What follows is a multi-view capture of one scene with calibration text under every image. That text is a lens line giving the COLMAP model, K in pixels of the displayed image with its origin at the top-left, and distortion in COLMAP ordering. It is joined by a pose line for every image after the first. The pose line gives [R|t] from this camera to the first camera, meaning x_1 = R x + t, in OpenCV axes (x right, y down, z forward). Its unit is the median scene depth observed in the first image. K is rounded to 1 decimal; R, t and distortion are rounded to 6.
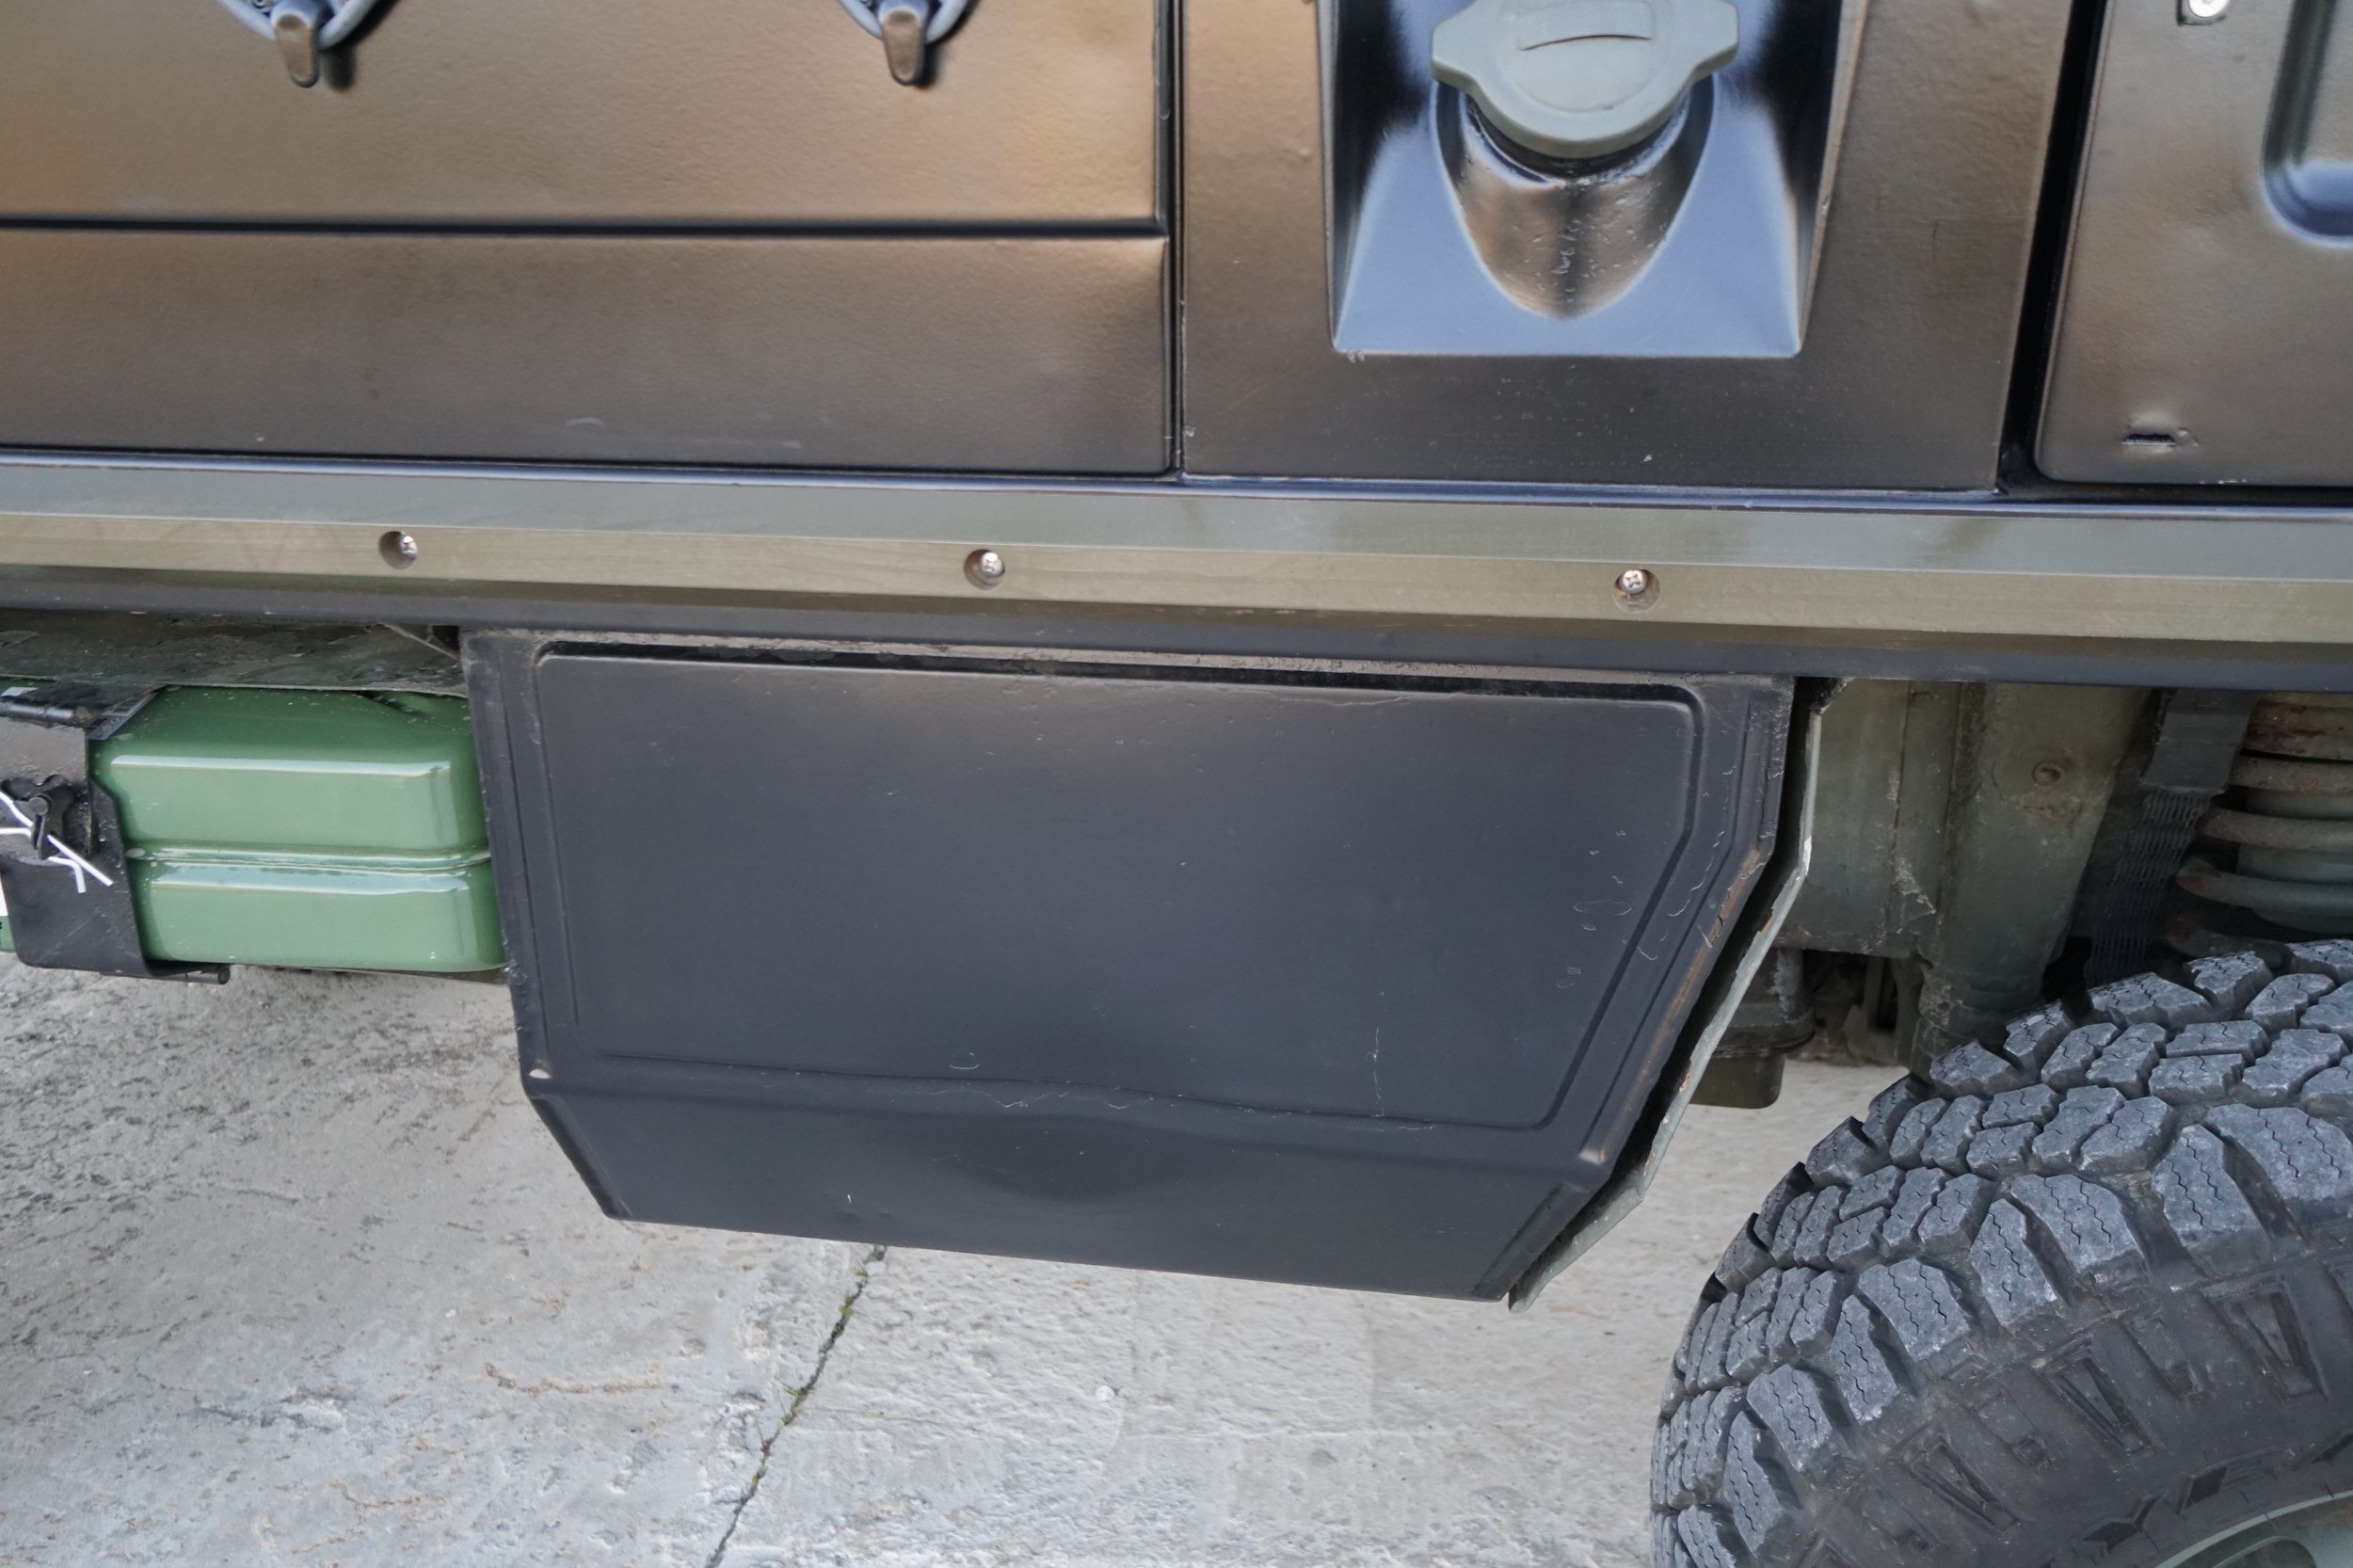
lens RADIAL K [[1745.8, 0, 1157.1], [0, 1745.8, 770.3], [0, 0, 1]] dist [0.013665, 0.034849]
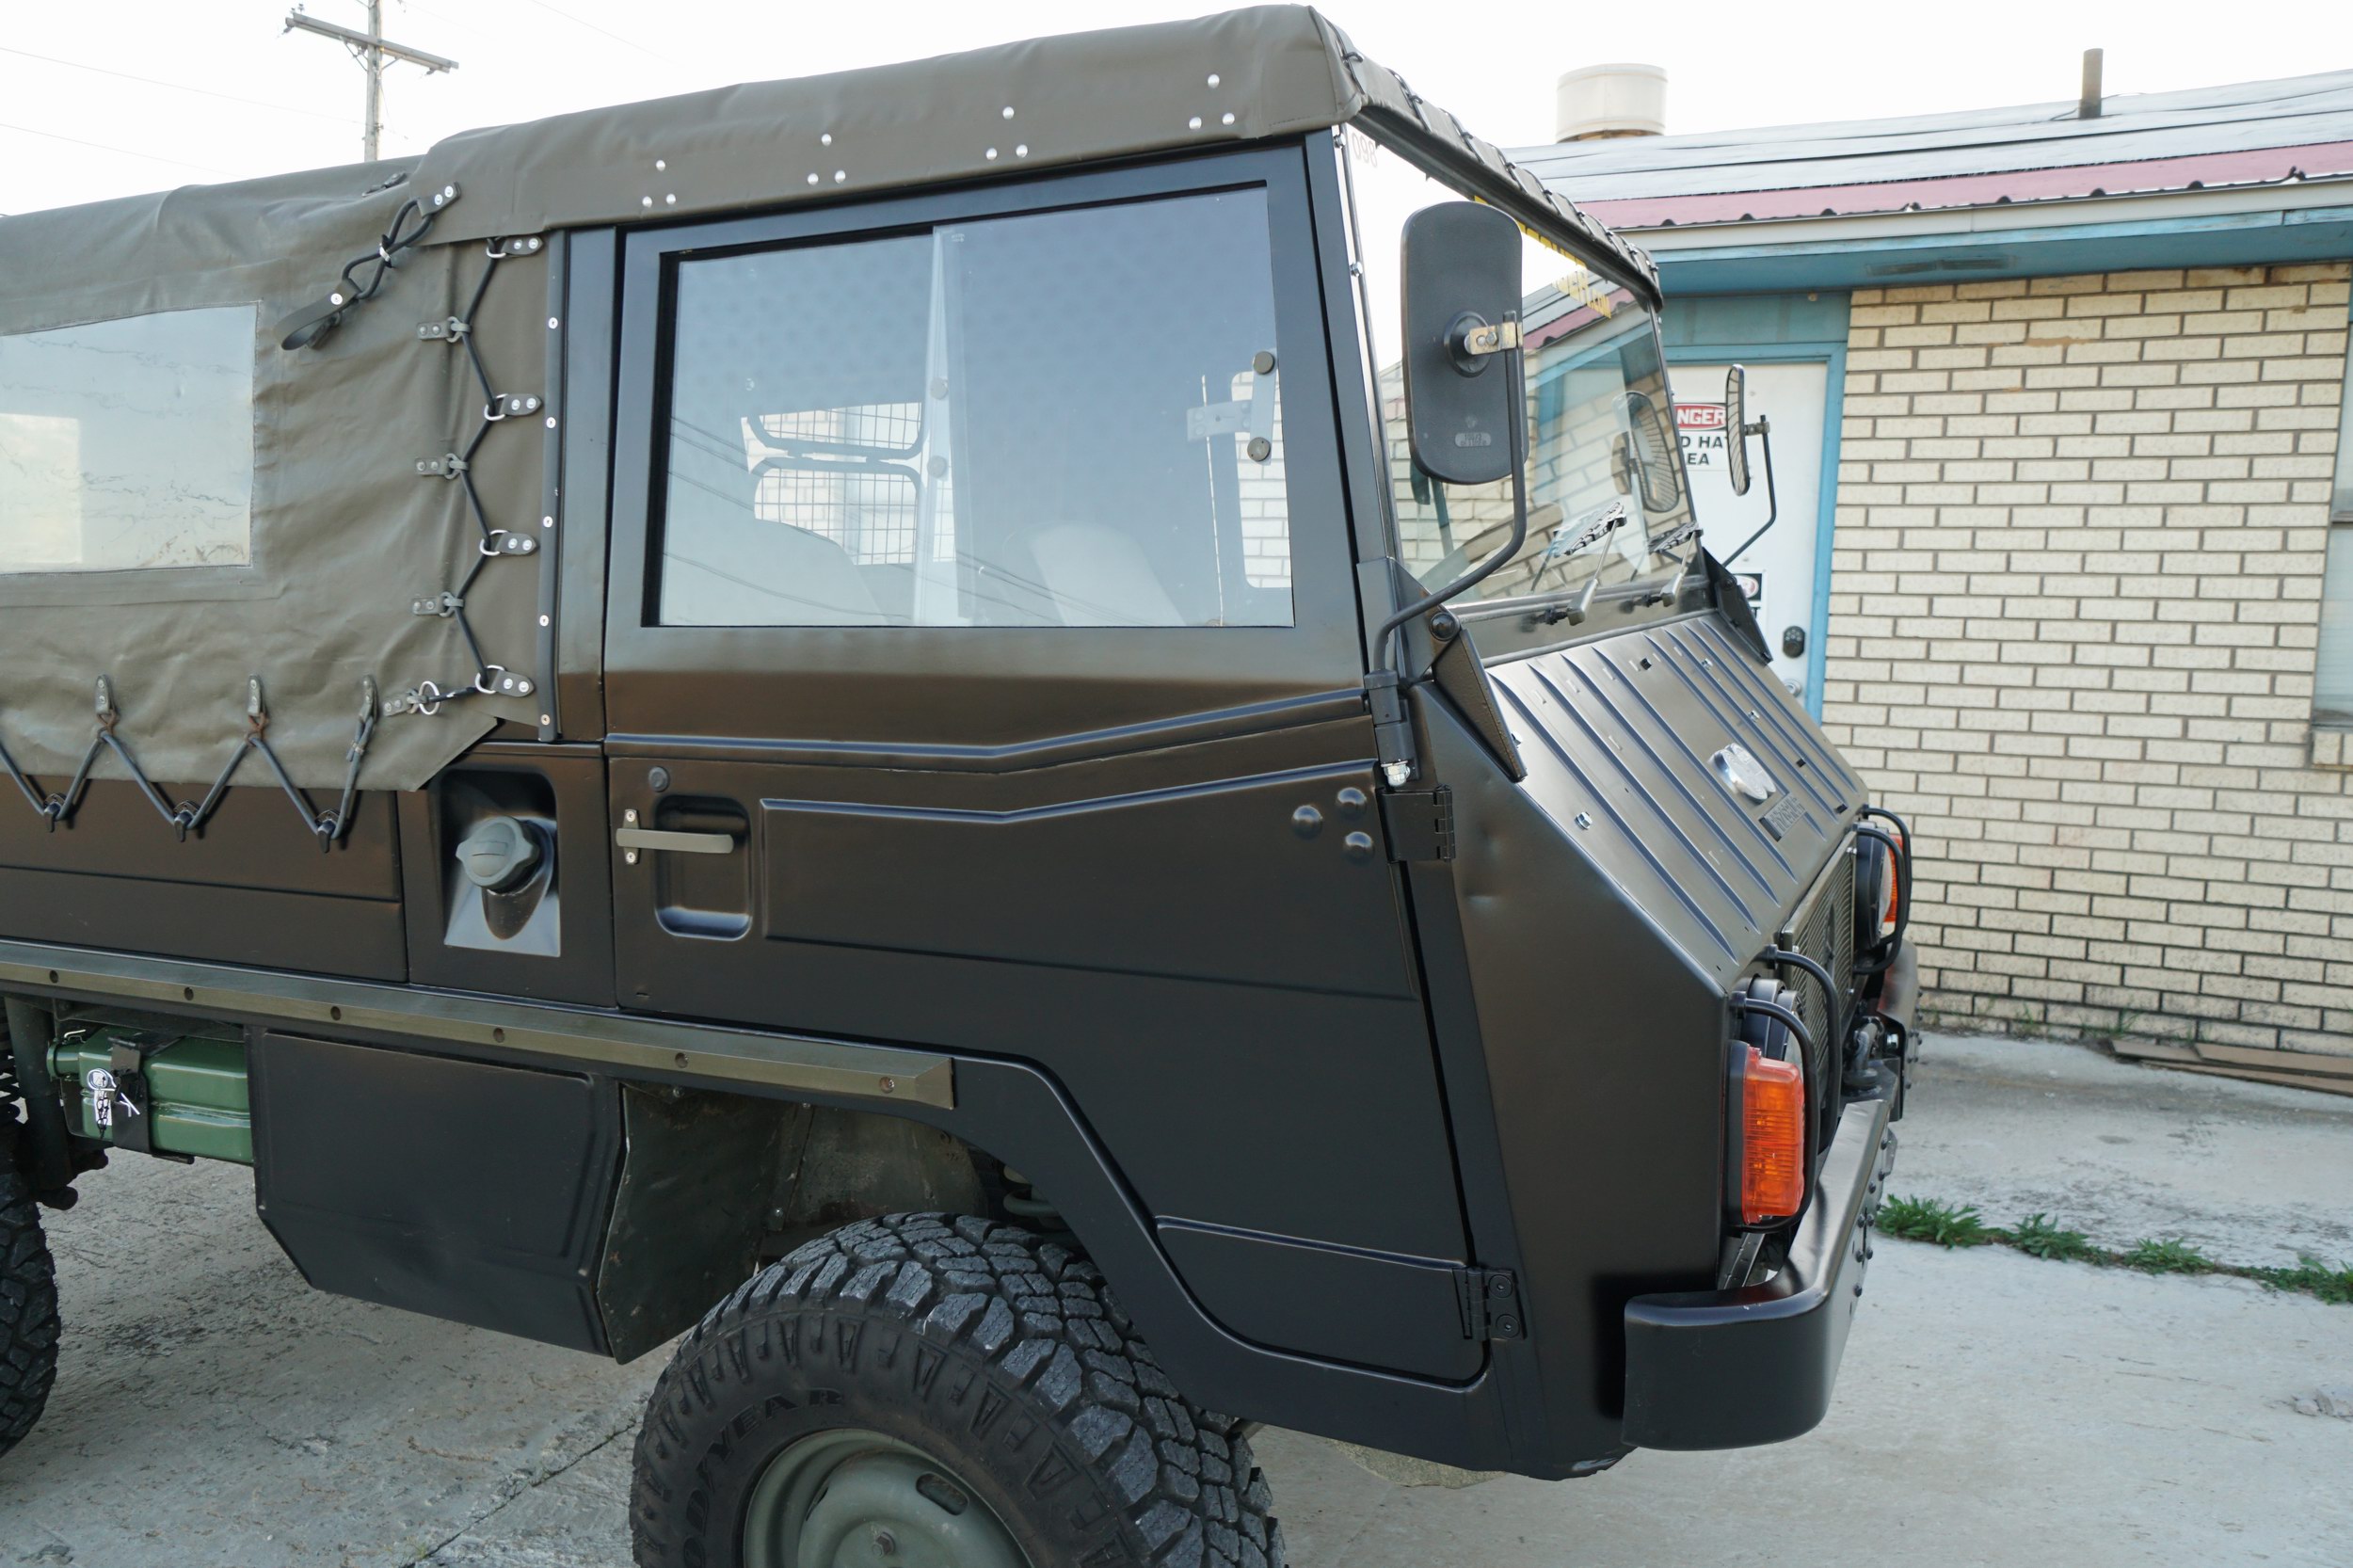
lens RADIAL K [[1745.8, 0, 1157.1], [0, 1745.8, 770.3], [0, 0, 1]] dist [0.013665, 0.034849]
pose [[0.955178, 0.020982, -0.295288, 1.518492], [-0.085159, 0.974797, -0.206200, -0.018439], [0.283520, 0.222105, 0.932891, -1.041786]]
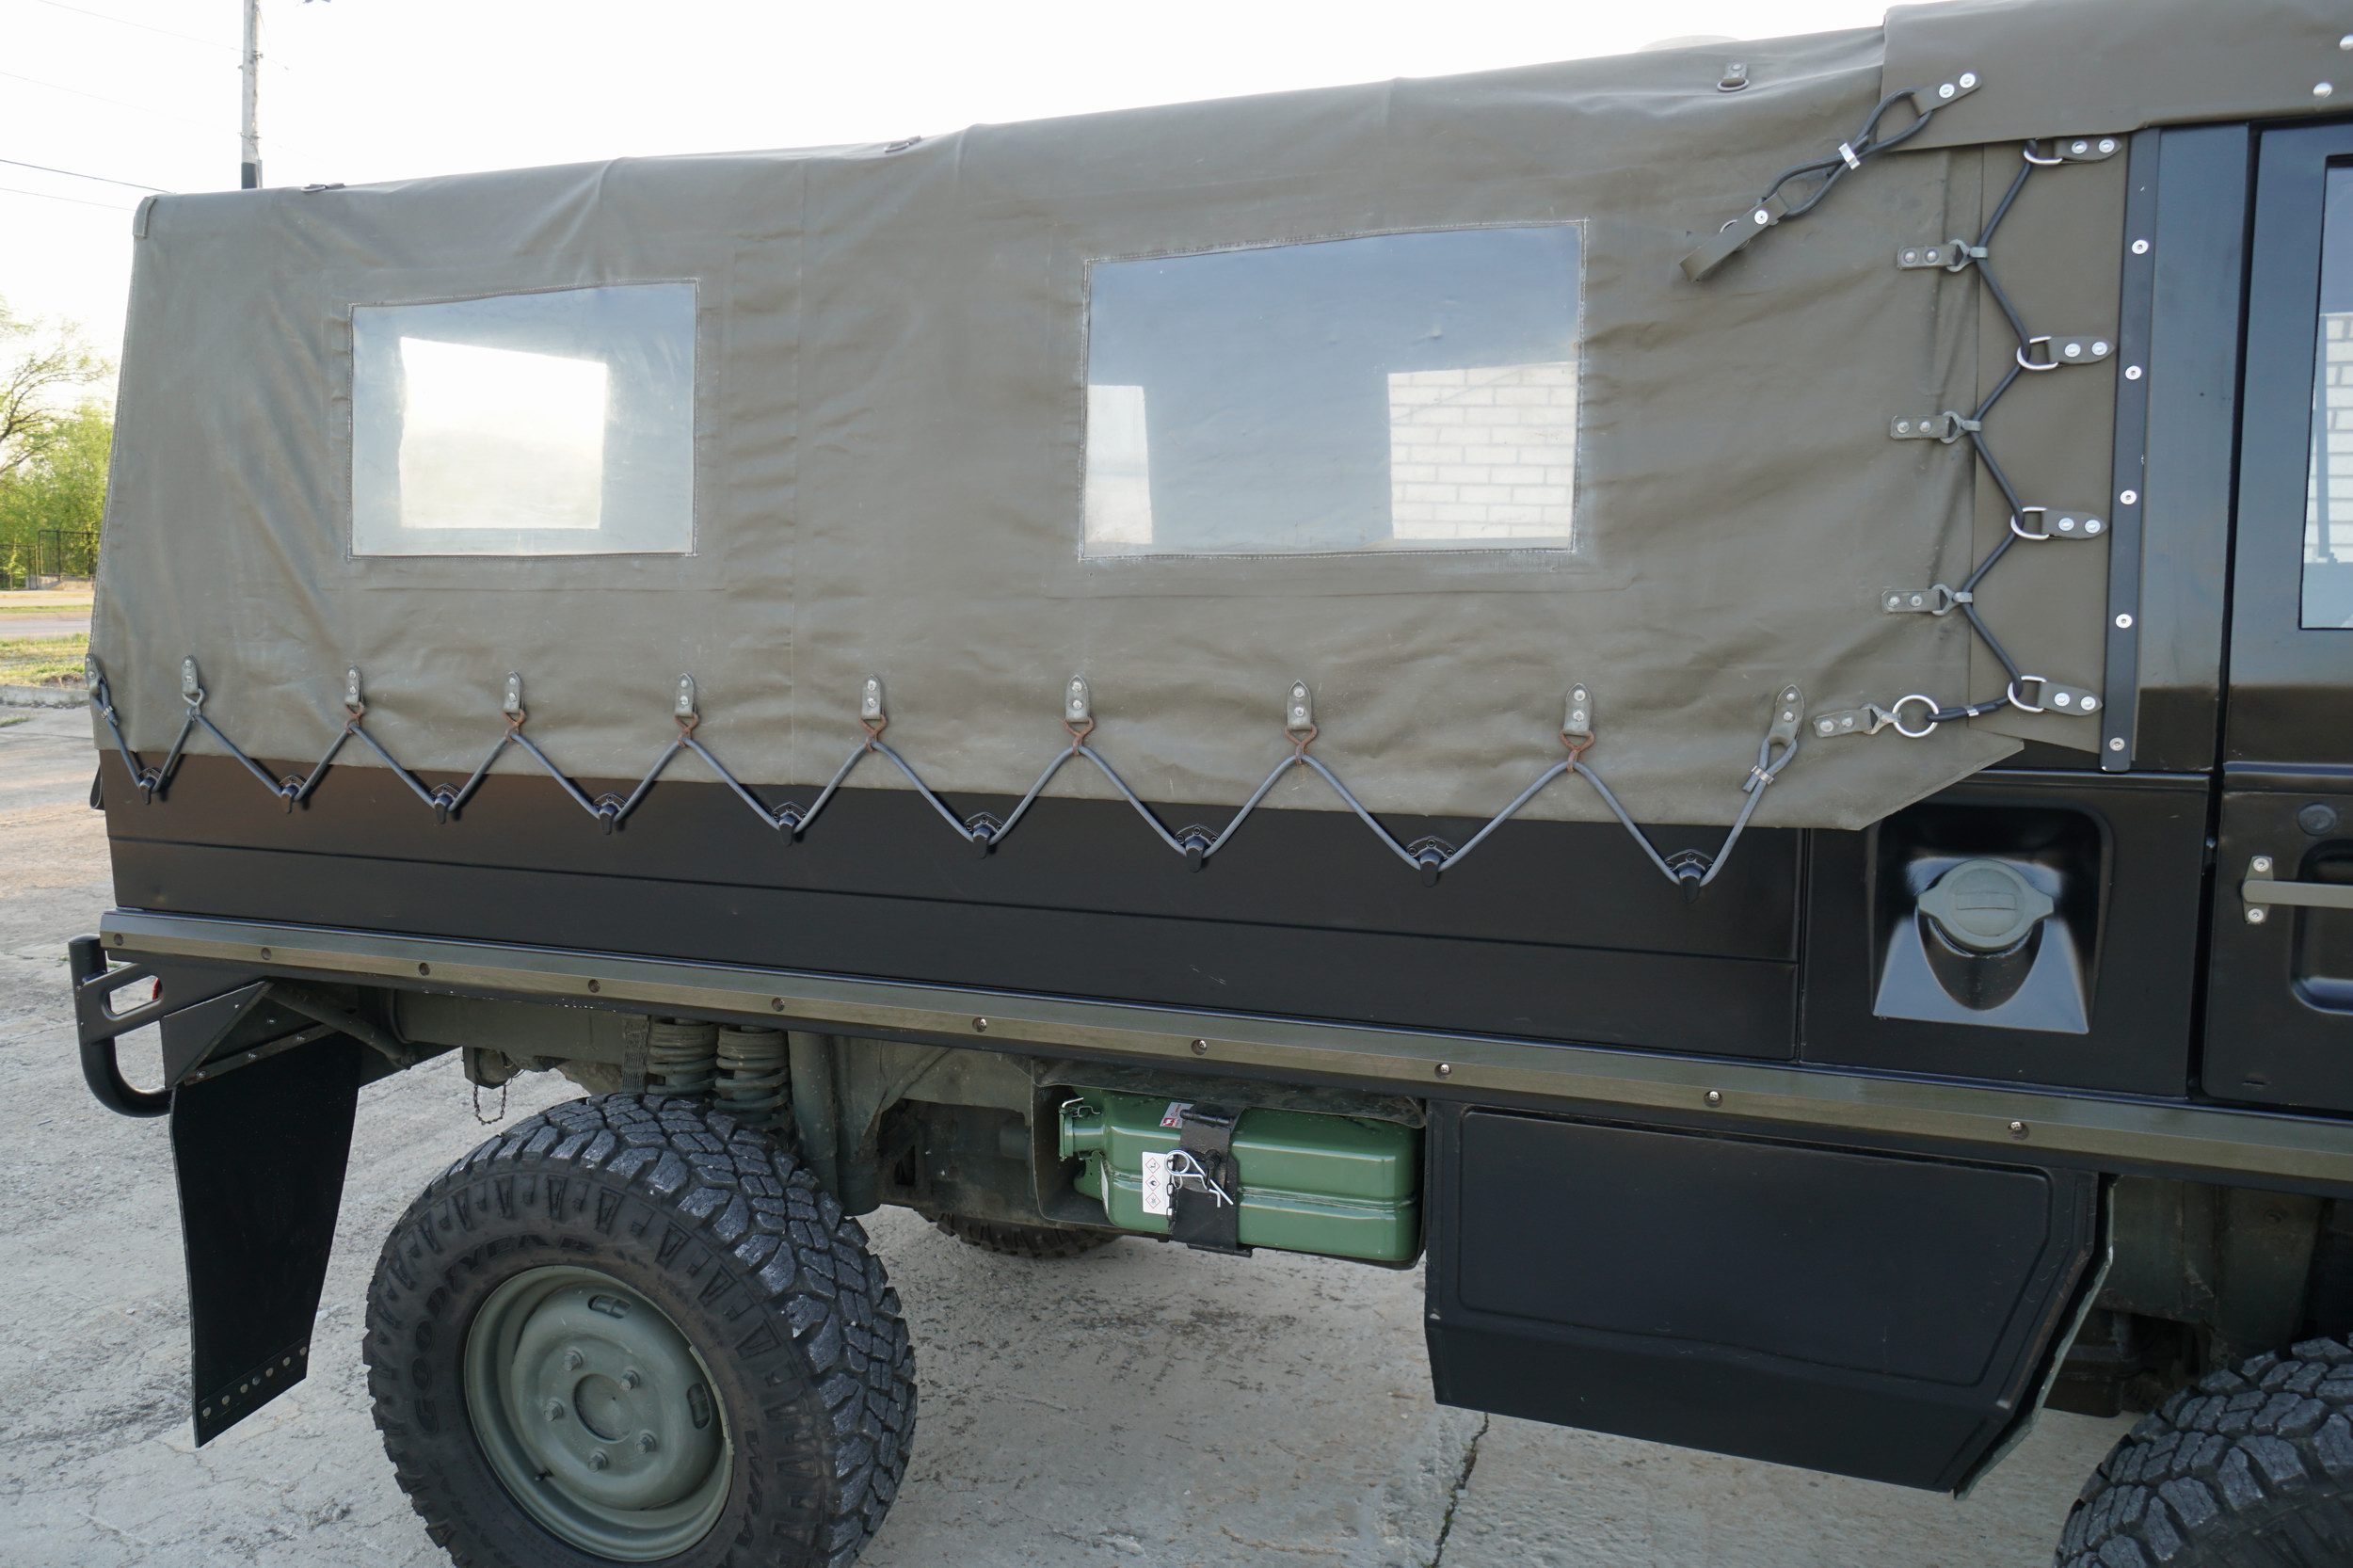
lens RADIAL K [[1675.7, 0, 1158.1], [0, 1675.7, 769.9], [0, 0, 1]] dist [0.013242, 0.022628]
pose [[0.981625, 0.020848, -0.189678, -0.308103], [-0.057223, 0.980428, -0.188377, -0.060836], [0.182039, 0.195769, 0.963606, -1.040635]]
